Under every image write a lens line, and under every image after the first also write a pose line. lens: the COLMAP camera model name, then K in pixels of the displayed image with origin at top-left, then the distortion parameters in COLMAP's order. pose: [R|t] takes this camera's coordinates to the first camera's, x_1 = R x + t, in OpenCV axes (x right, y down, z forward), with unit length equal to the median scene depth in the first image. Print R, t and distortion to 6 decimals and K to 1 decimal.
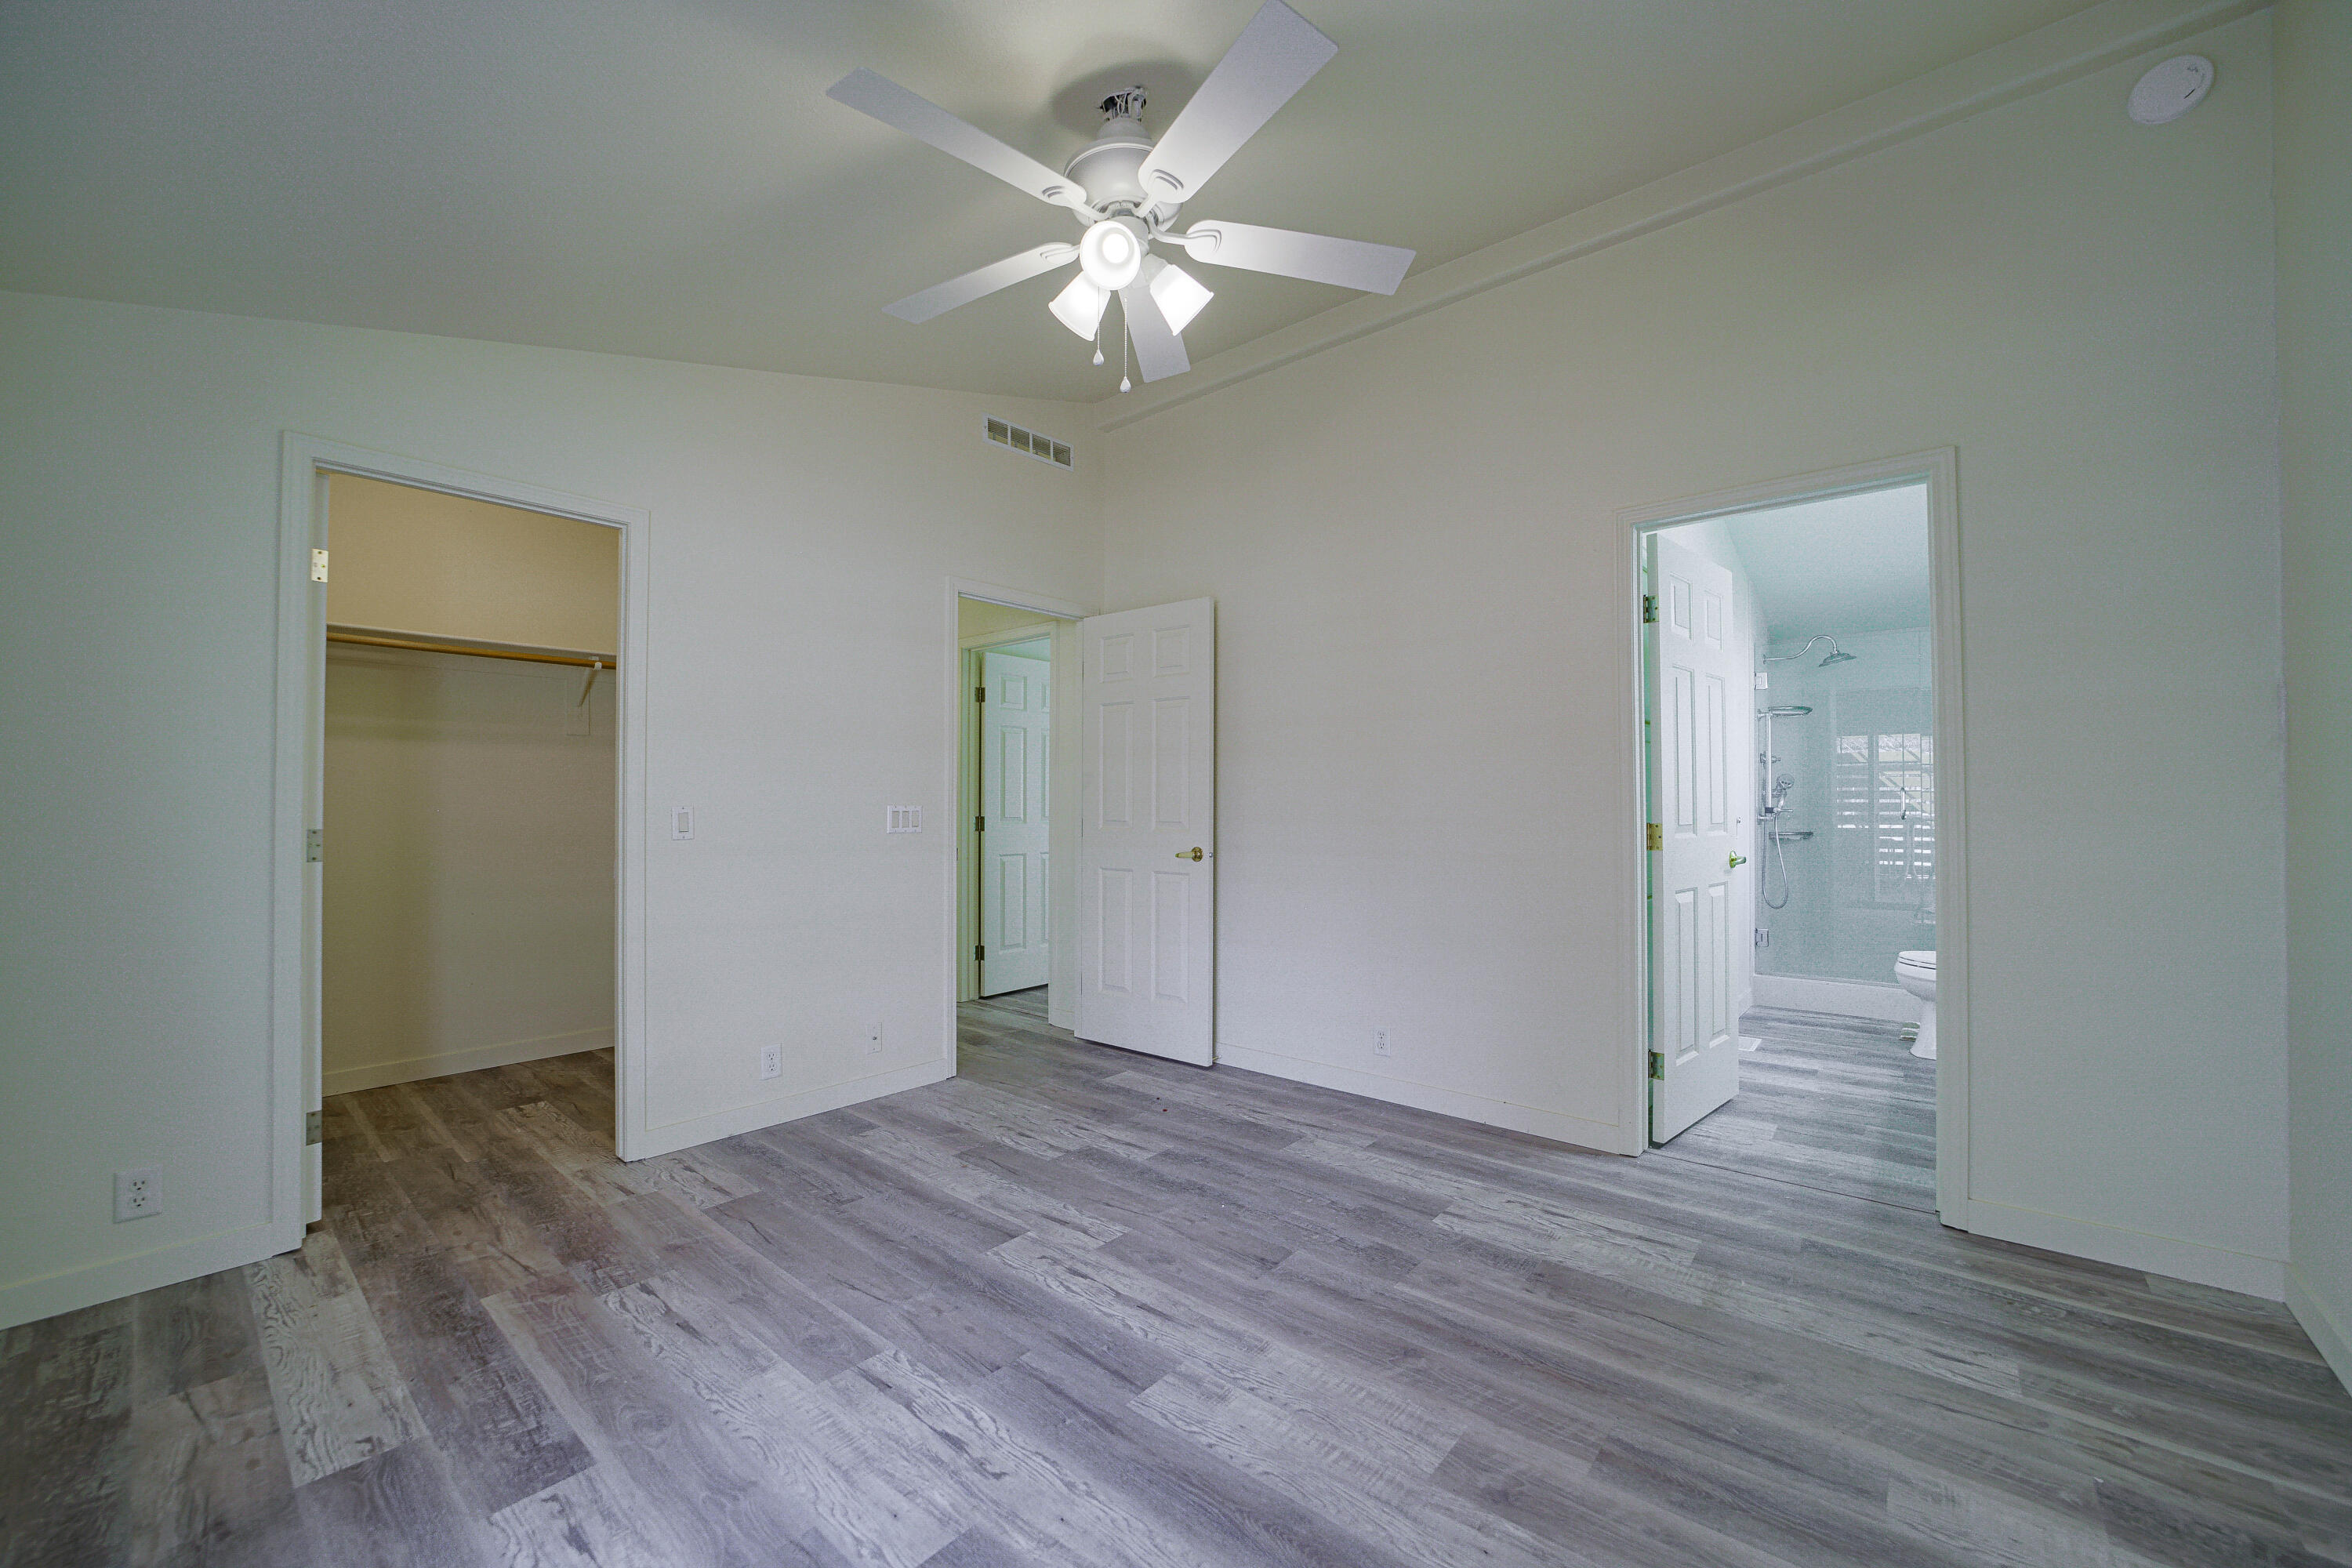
lens RADIAL K [[910.5, 0, 1179.1], [0, 910.5, 797.2], [0, 0, 1]] dist [-0.029880, 0.005280]
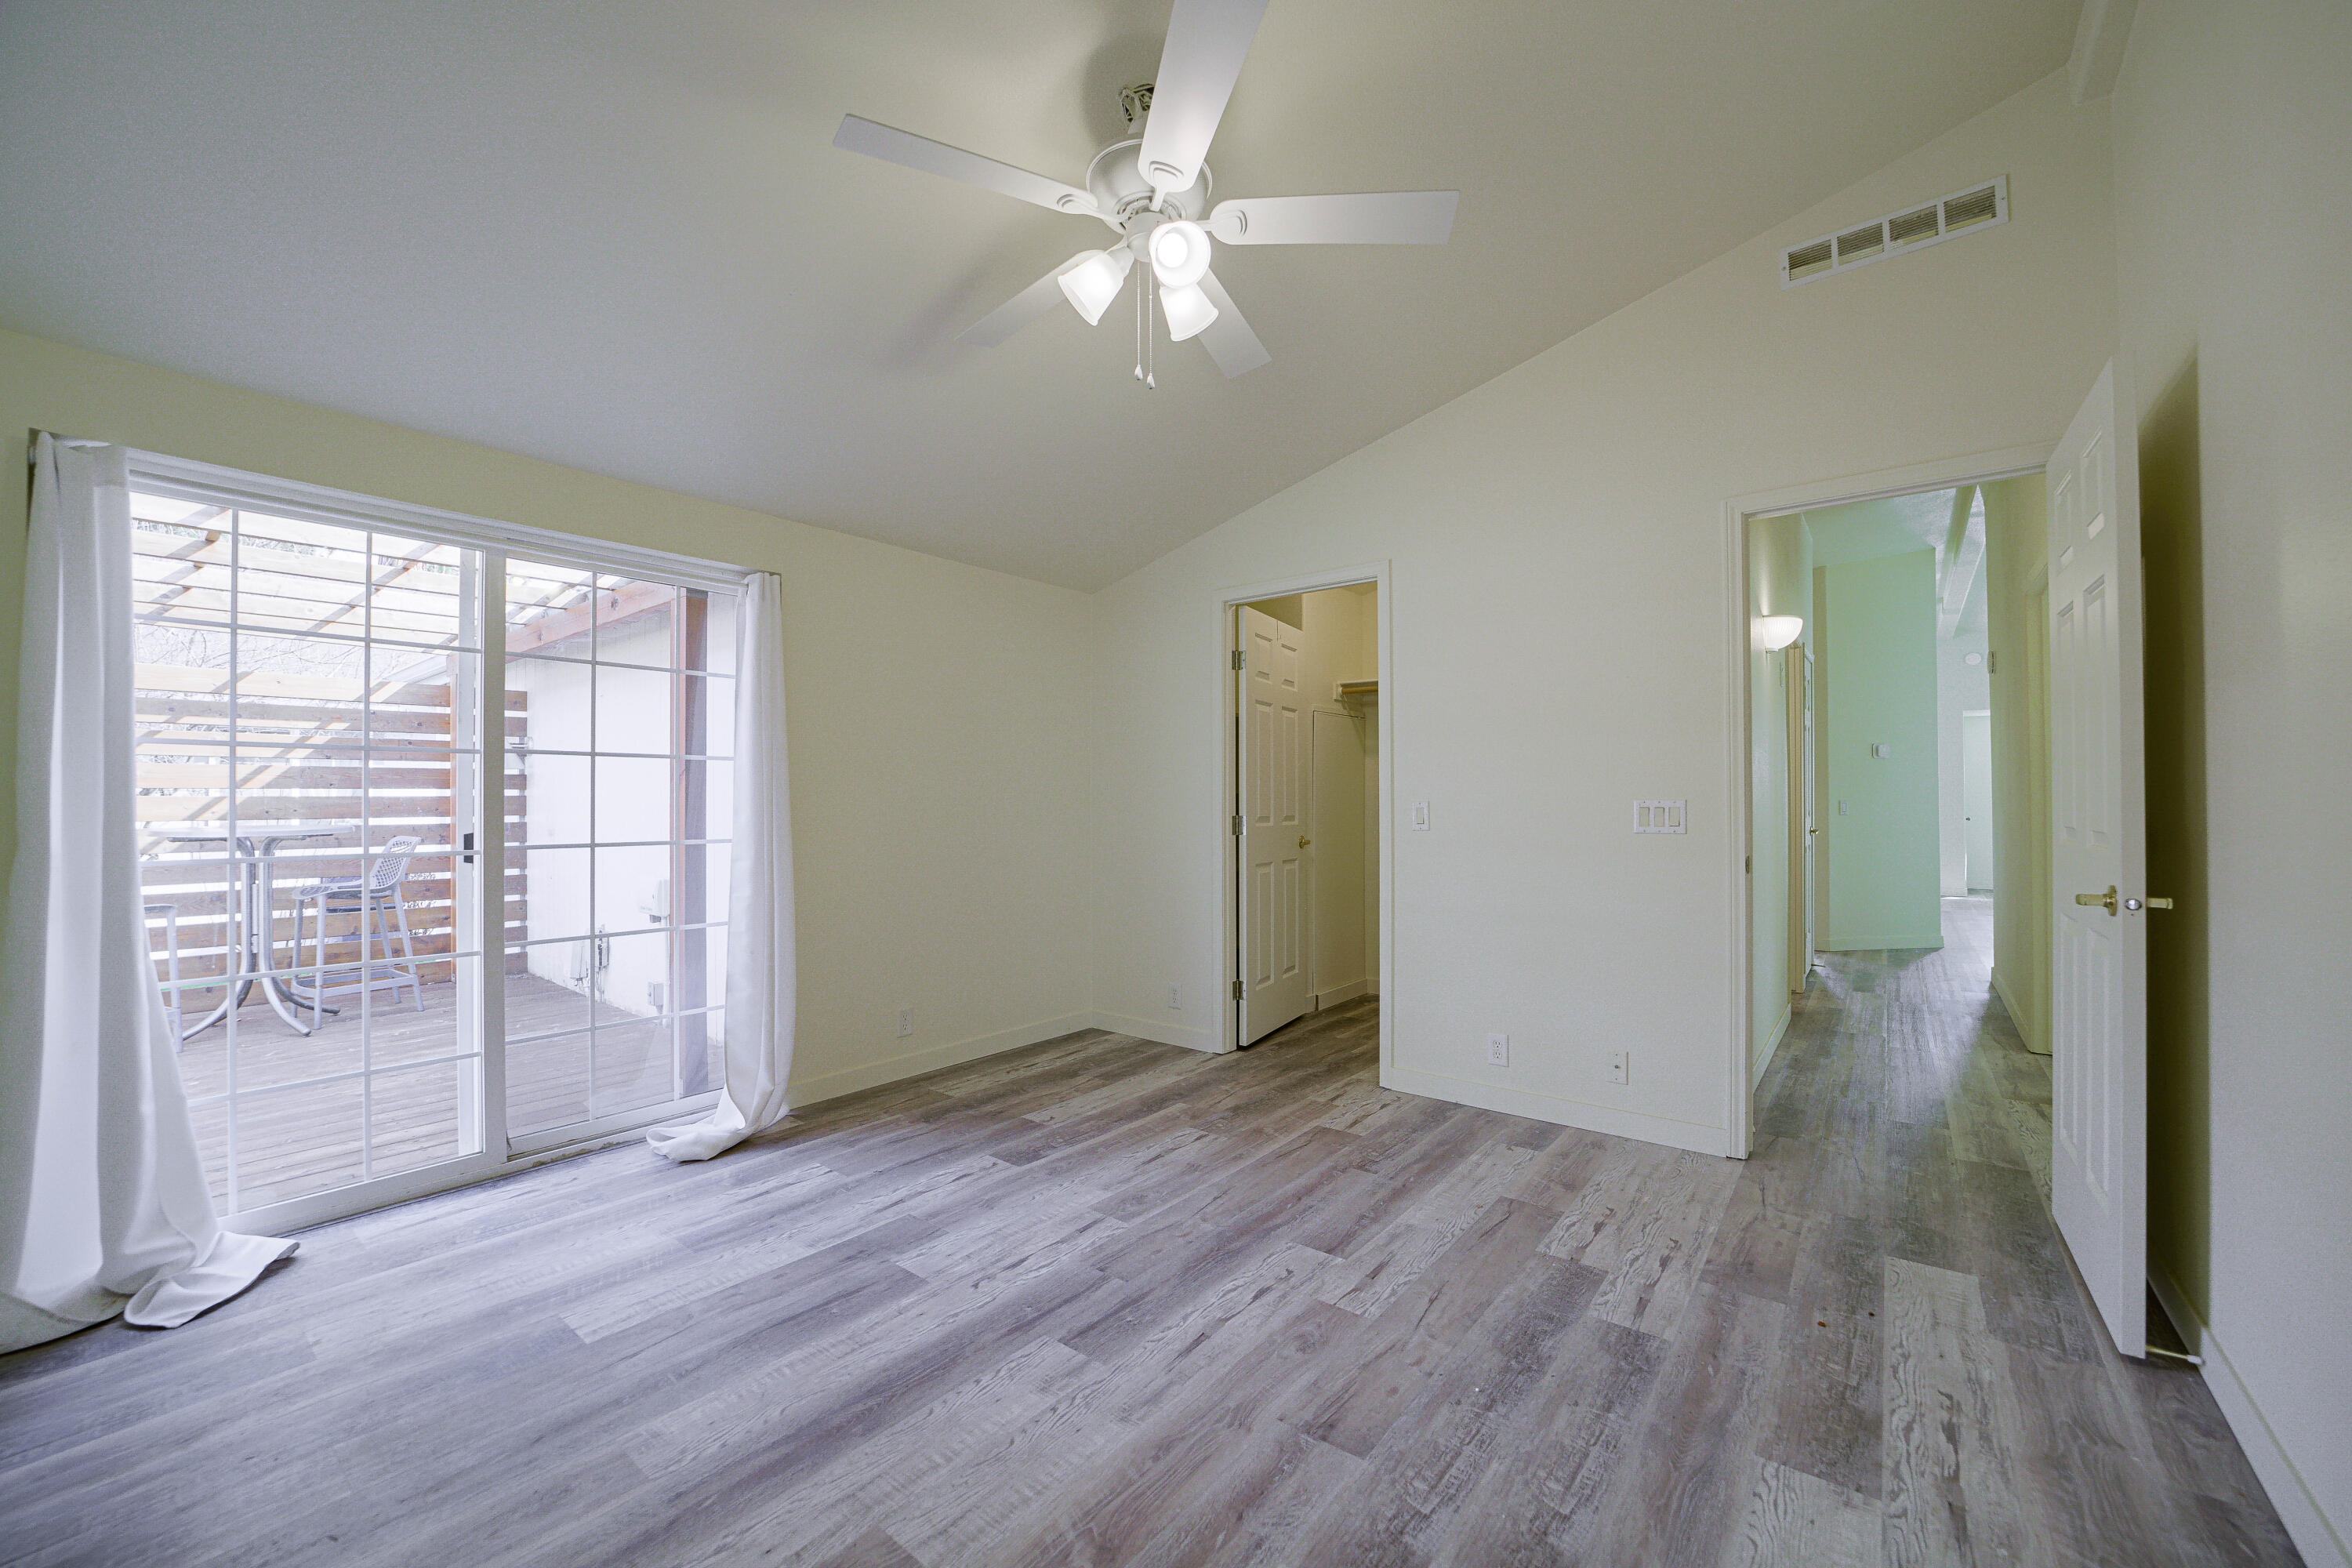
lens RADIAL K [[910.5, 0, 1176.3], [0, 910.5, 794.6], [0, 0, 1]] dist [-0.029880, 0.005280]
pose [[0.030446, -0.009651, -0.999490, 0.801524], [0.013750, 0.999863, -0.009235, 0.009396], [0.999442, -0.013462, 0.030574, 0.847246]]
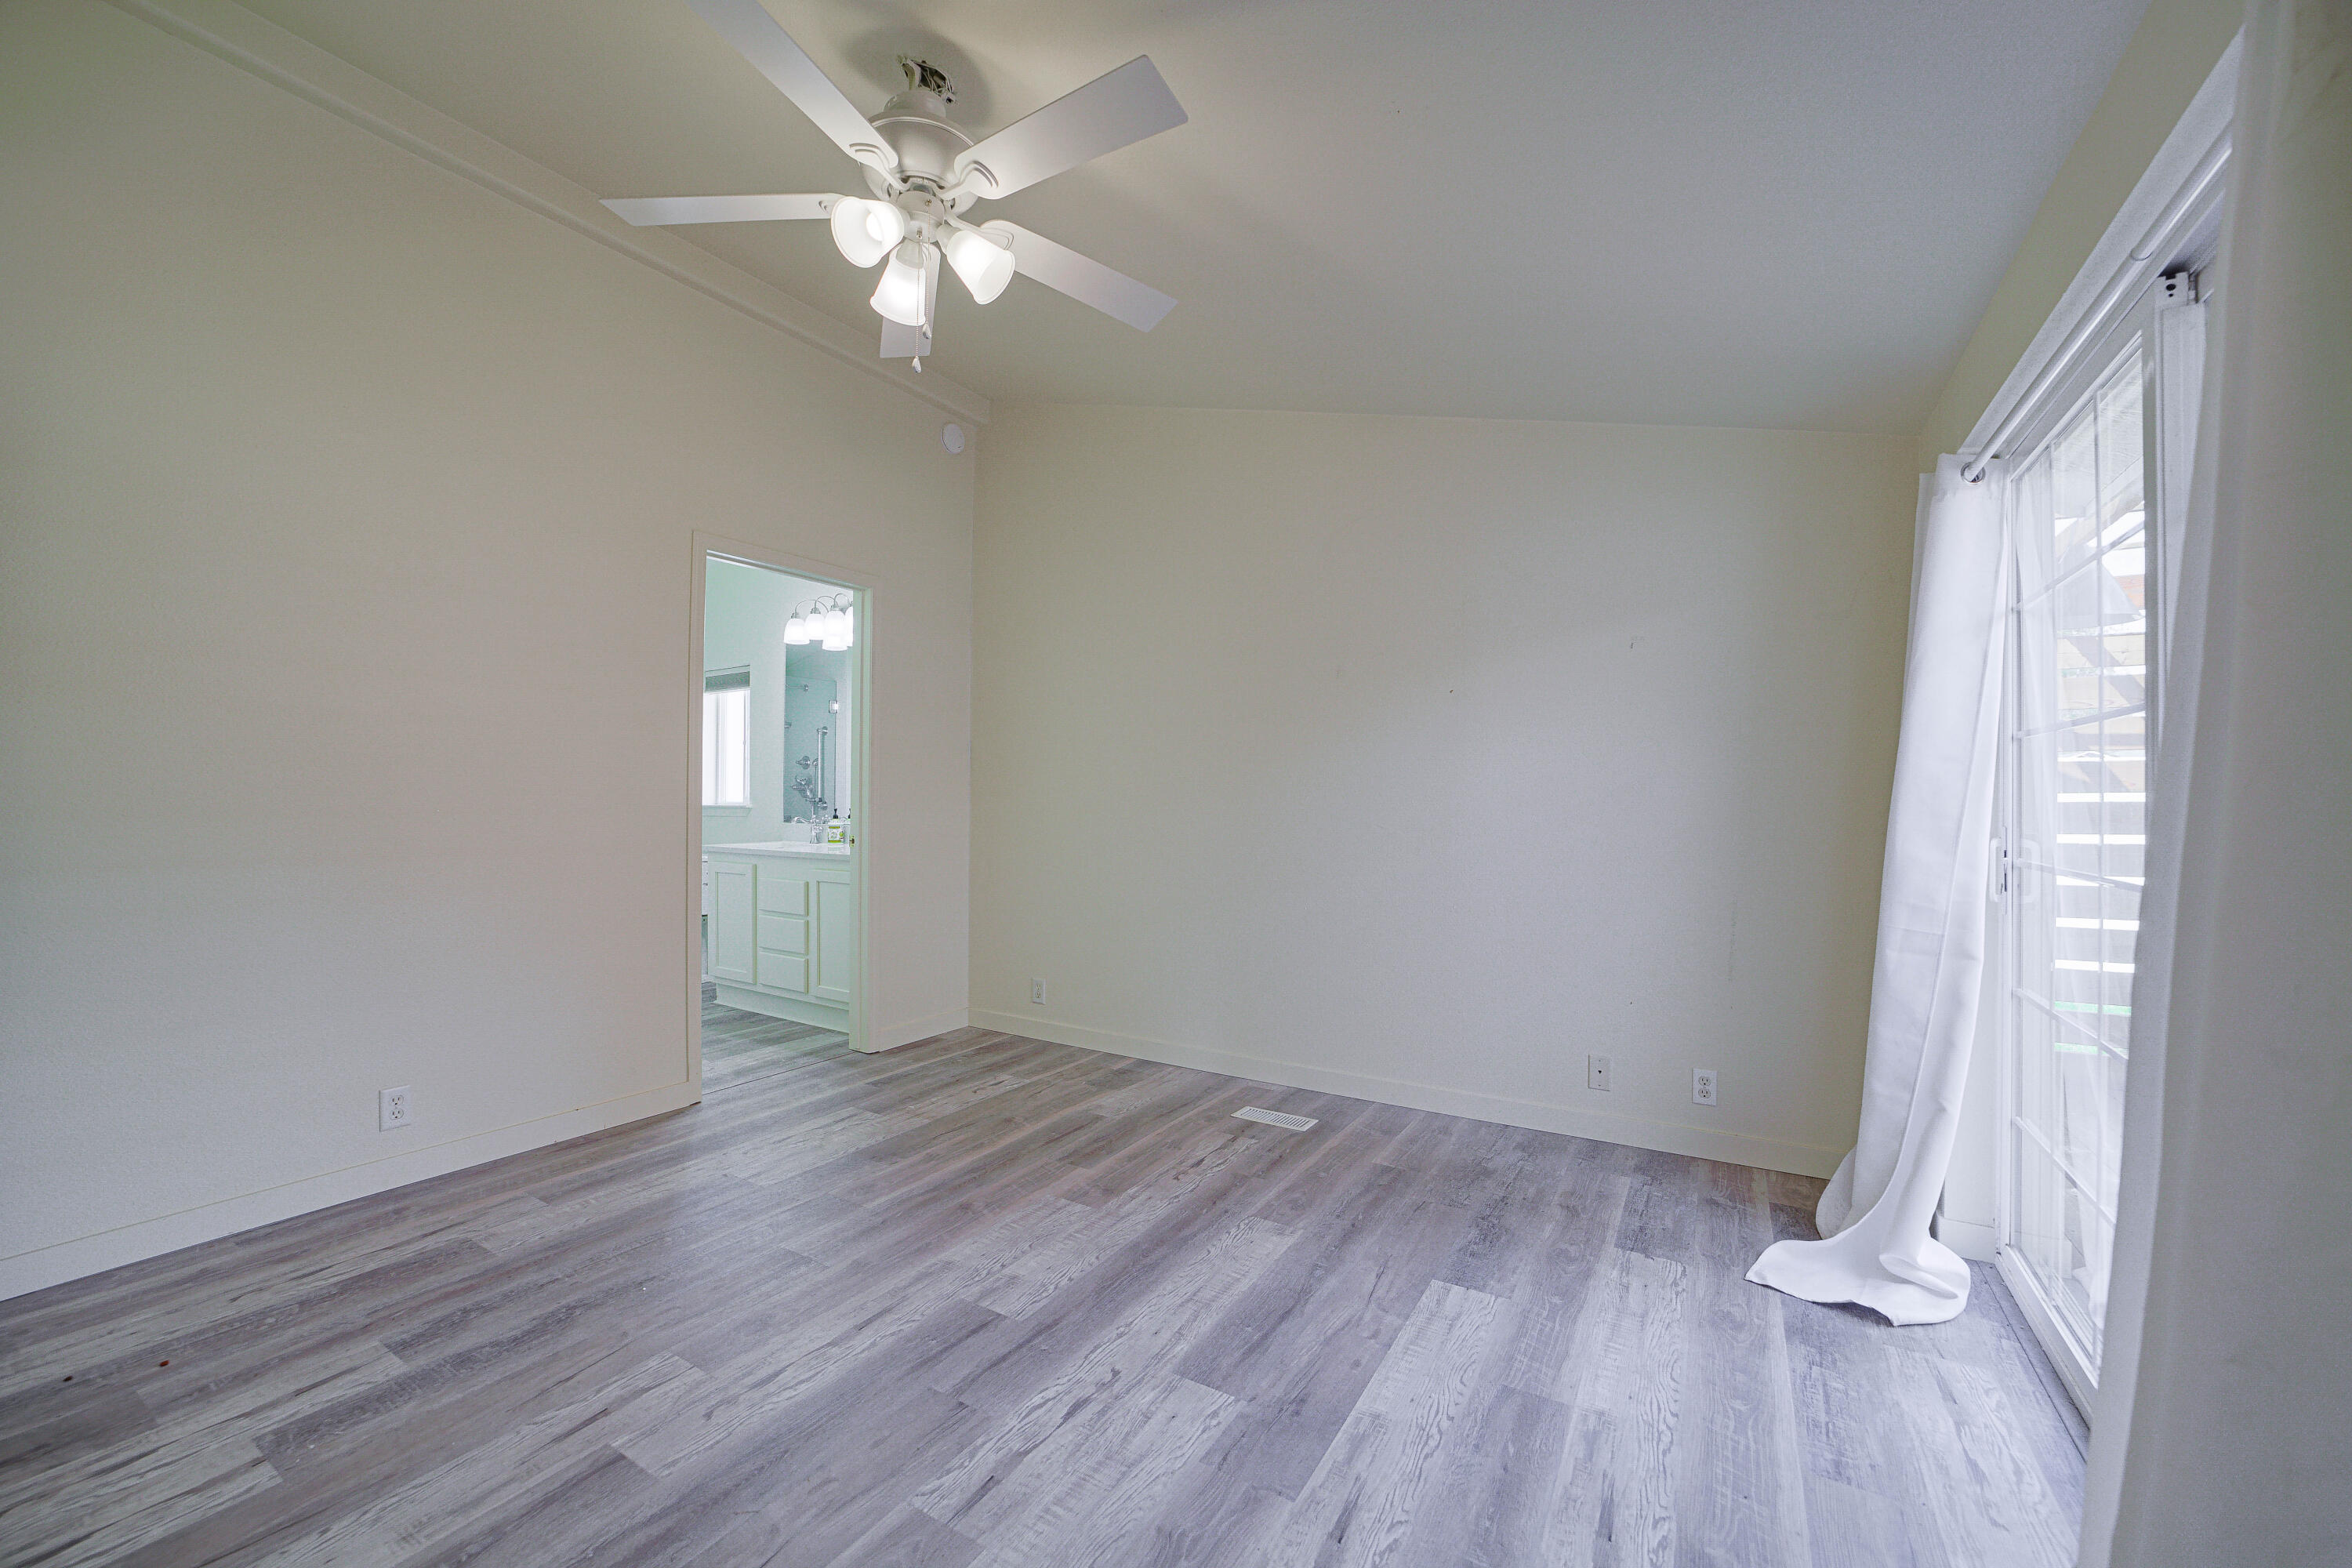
lens RADIAL K [[910.5, 0, 1174.6], [0, 910.5, 783.5], [0, 0, 1]] dist [-0.029880, 0.005280]
pose [[-0.155995, 0.018491, 0.987585, -0.914629], [-0.017110, 0.999624, -0.021419, 0.011436], [-0.987610, -0.020239, -0.155620, 0.743168]]
